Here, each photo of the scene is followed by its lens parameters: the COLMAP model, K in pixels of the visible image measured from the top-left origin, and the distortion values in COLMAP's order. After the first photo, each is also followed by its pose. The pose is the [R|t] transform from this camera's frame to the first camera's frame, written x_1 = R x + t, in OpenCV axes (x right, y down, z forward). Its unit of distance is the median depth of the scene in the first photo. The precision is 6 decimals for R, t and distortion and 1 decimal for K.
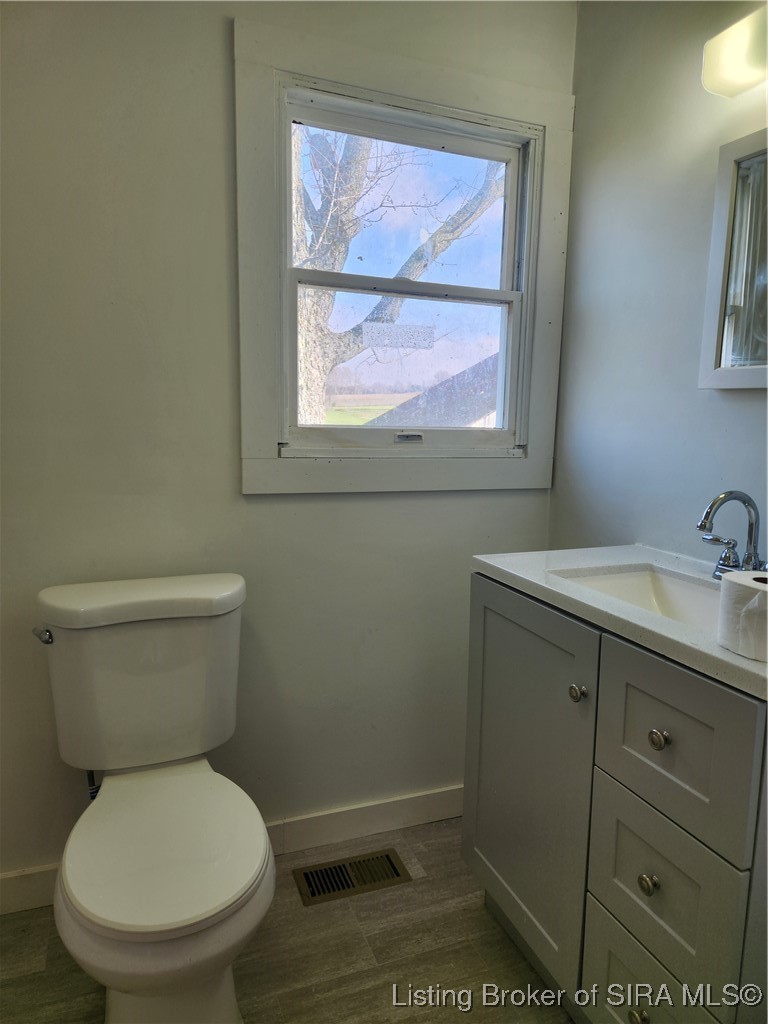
lens RADIAL K [[682.0, 0, 388.0], [0, 682.0, 514.5], [0, 0, 1]] dist [0.075172, -0.001463]
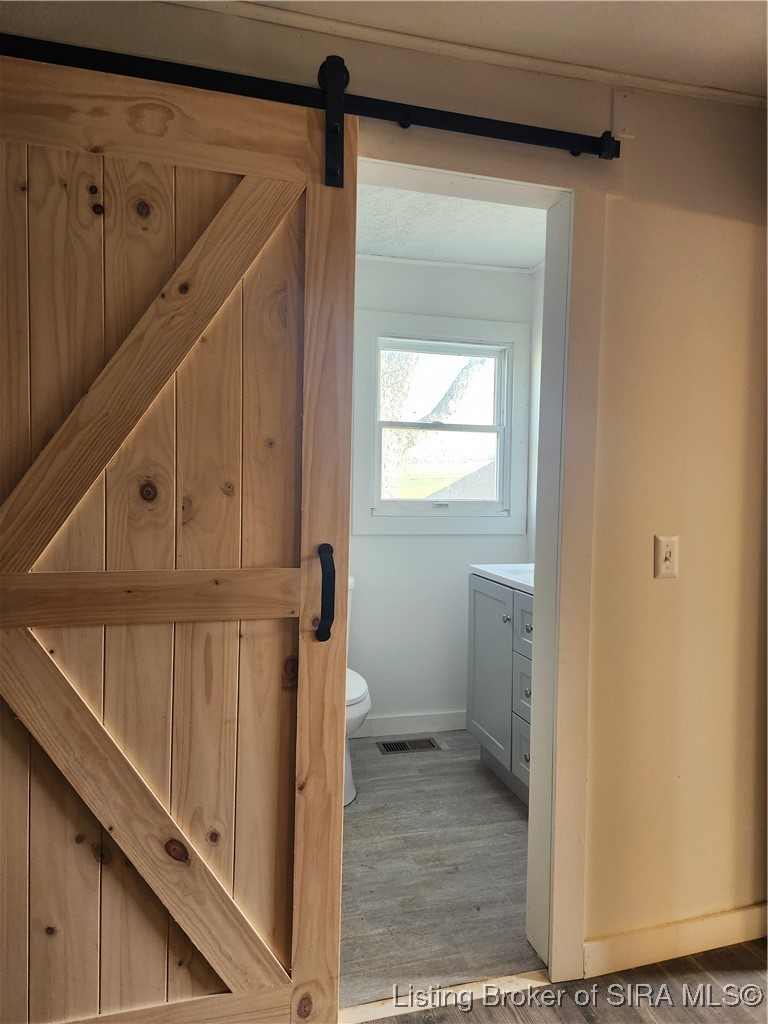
lens RADIAL K [[682.0, 0, 376.5], [0, 682.0, 511.6], [0, 0, 1]] dist [0.075172, -0.001463]
pose [[0.992058, -0.000730, -0.125777, 0.089176], [-0.012930, 0.994093, -0.107757, 0.103547], [0.125113, 0.108528, 0.986189, -0.826595]]
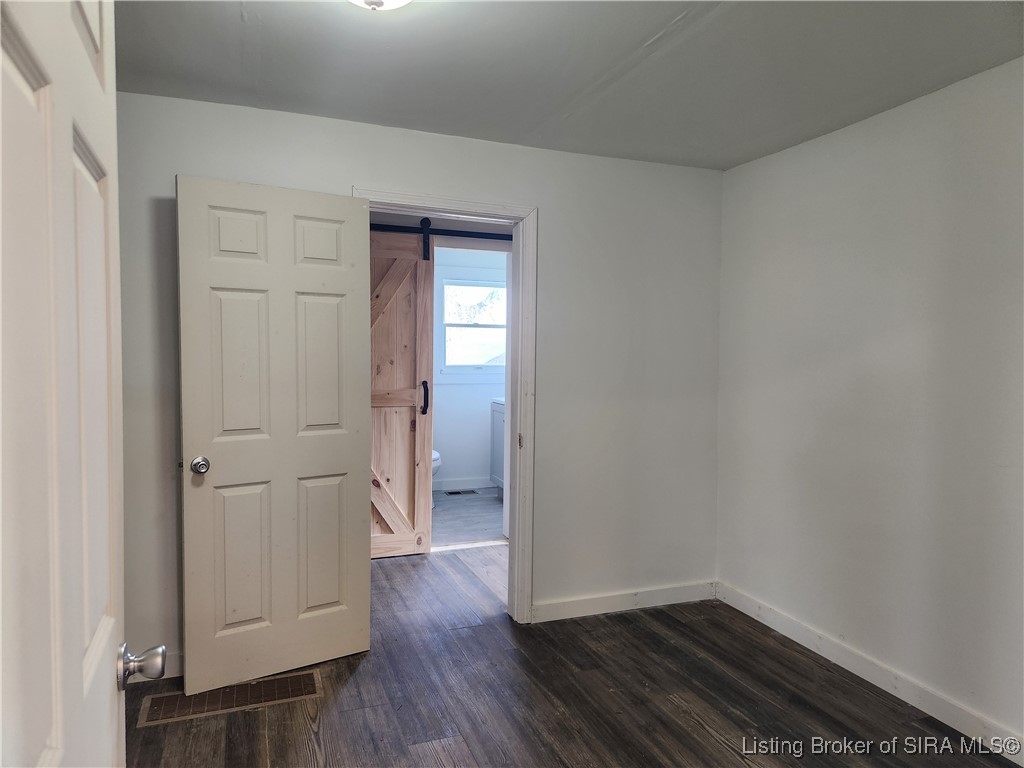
lens RADIAL K [[682.0, 0, 520.7], [0, 682.0, 382.8], [0, 0, 1]] dist [0.075172, -0.001463]
pose [[0.999779, -0.011476, -0.017602, 0.305139], [0.009680, 0.995047, -0.098934, 0.304043], [0.018650, 0.098742, 0.994938, -2.412406]]
